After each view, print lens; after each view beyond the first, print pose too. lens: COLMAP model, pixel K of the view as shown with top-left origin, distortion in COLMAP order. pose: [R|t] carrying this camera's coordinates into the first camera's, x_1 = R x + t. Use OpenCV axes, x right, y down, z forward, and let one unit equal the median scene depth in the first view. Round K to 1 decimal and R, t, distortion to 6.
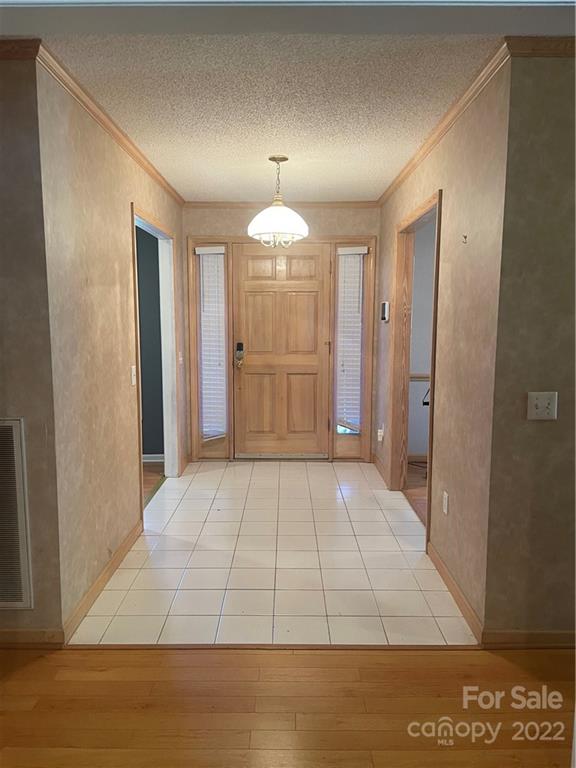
lens RADIAL K [[579.2, 0, 282.4], [0, 579.2, 388.8], [0, 0, 1]] dist [0.088571, -0.102075]
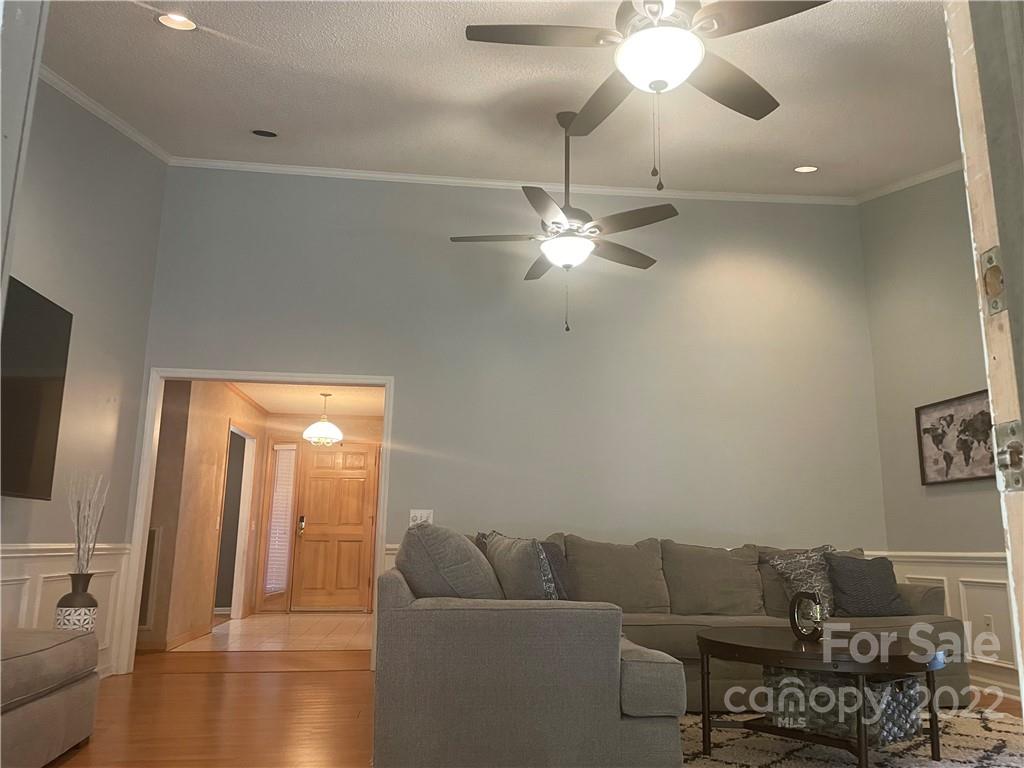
lens RADIAL K [[772.2, 0, 520.4], [0, 772.2, 389.2], [0, 0, 1]] dist [0.088571, -0.102075]
pose [[0.991852, 0.035785, 0.122266, 0.190343], [0.003927, 0.950693, -0.310108, 0.196181], [-0.127335, 0.308061, 0.942807, -0.811159]]
